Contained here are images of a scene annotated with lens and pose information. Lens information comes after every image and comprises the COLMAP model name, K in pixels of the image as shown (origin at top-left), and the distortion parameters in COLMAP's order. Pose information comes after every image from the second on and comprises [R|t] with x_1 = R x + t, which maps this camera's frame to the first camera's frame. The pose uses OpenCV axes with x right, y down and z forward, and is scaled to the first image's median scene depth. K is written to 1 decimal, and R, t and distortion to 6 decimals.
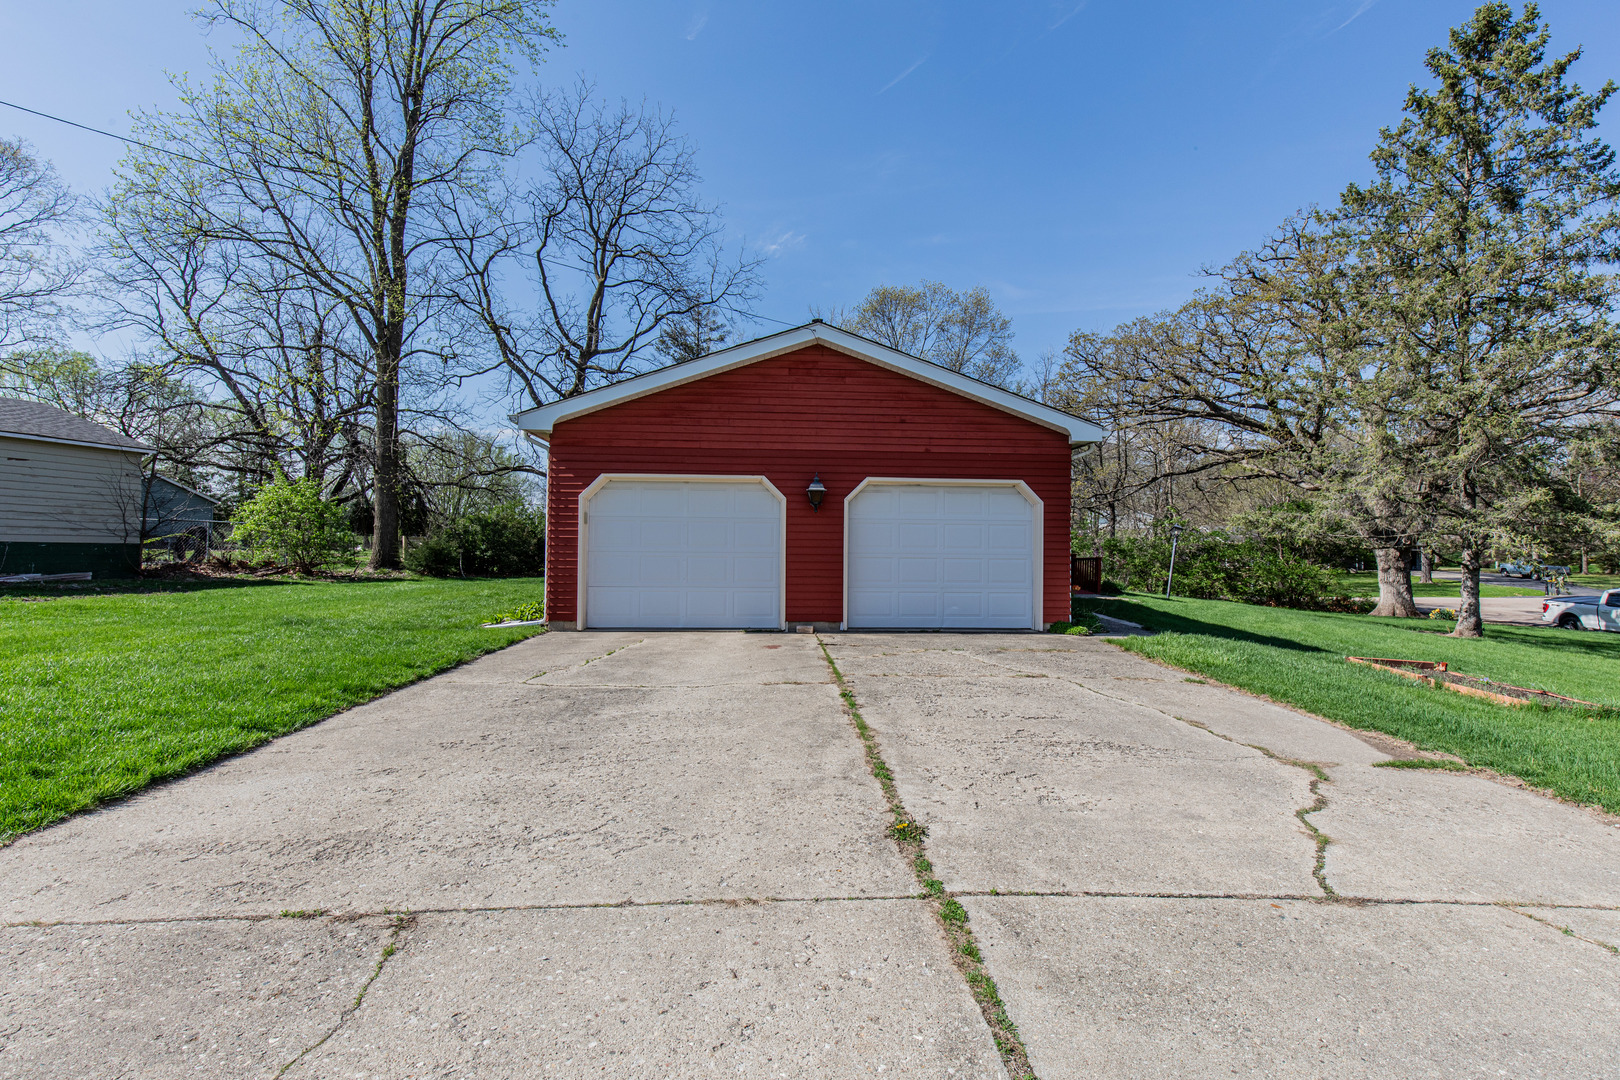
lens RADIAL K [[756.1, 0, 810.0], [0, 756.1, 543.4], [0, 0, 1]] dist [0.011350, -0.000409]
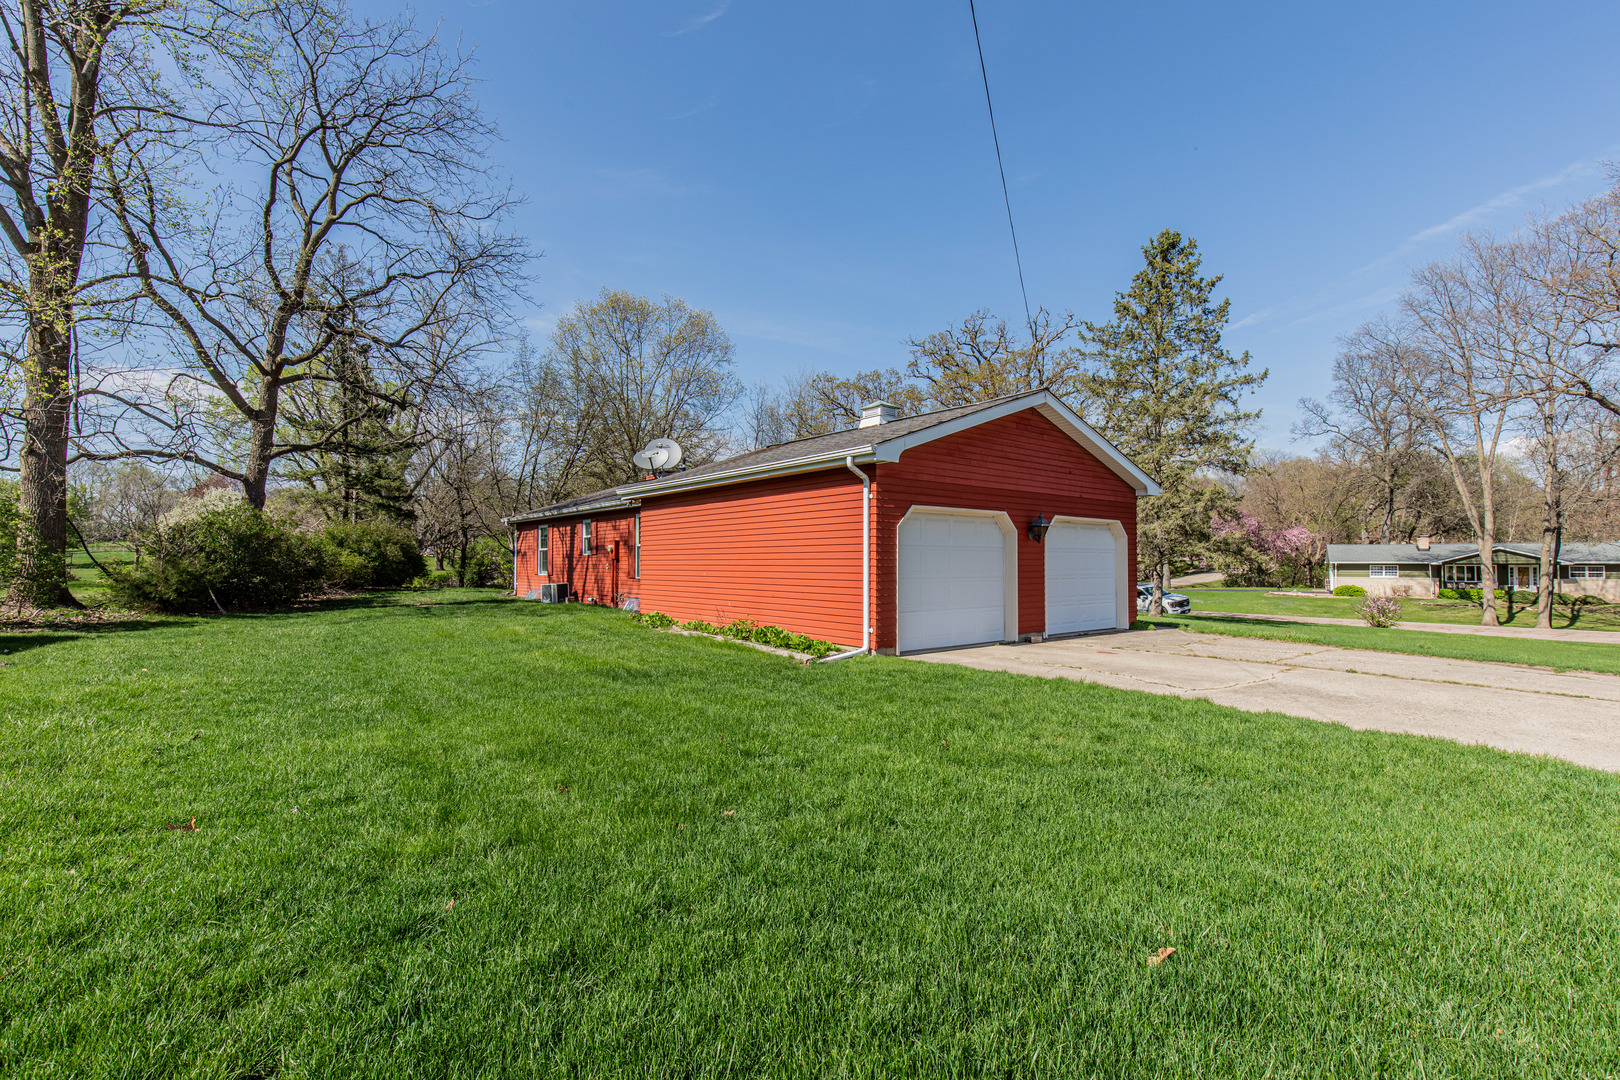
lens RADIAL K [[756.1, 0, 811.5], [0, 756.1, 542.8], [0, 0, 1]] dist [0.011350, -0.000409]
pose [[0.802897, 0.007805, 0.596067, -1.001168], [-0.004554, 0.999965, -0.006960, -0.031182], [-0.596100, 0.002873, 0.802905, 0.230441]]
